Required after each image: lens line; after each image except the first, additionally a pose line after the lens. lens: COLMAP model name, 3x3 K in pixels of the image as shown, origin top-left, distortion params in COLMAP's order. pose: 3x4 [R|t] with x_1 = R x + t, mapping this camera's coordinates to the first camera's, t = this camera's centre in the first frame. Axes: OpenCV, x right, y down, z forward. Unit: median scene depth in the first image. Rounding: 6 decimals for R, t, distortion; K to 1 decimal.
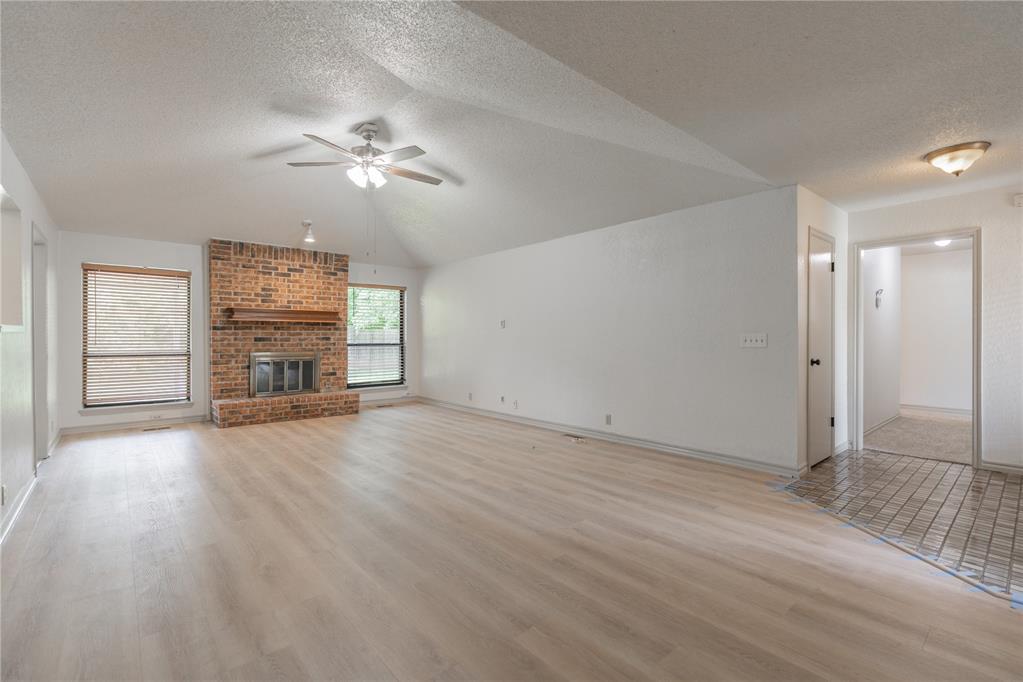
lens RADIAL K [[468.0, 0, 512.3], [0, 468.0, 336.8], [0, 0, 1]] dist [0.002746, 0.001041]
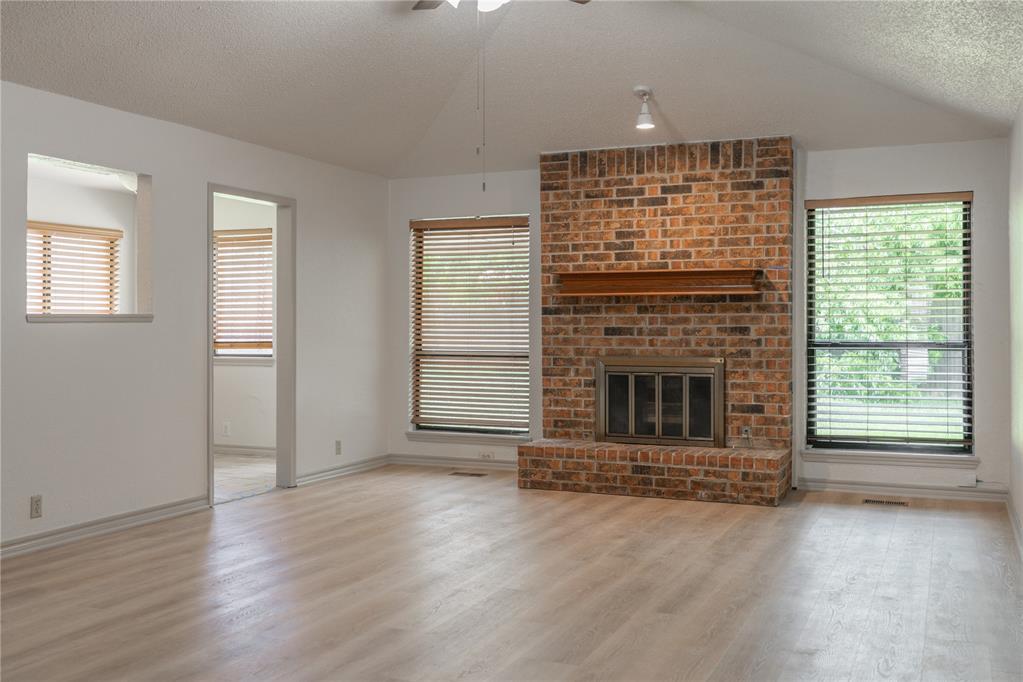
lens RADIAL K [[1015.3, 0, 509.9], [0, 1015.3, 307.1], [0, 0, 1]] dist [0.008236, 0.002984]
pose [[0.430681, -0.017012, -0.902344, 0.421816], [0.002840, 0.999843, -0.017495, -0.001758], [0.902500, 0.004972, 0.430661, 0.400402]]
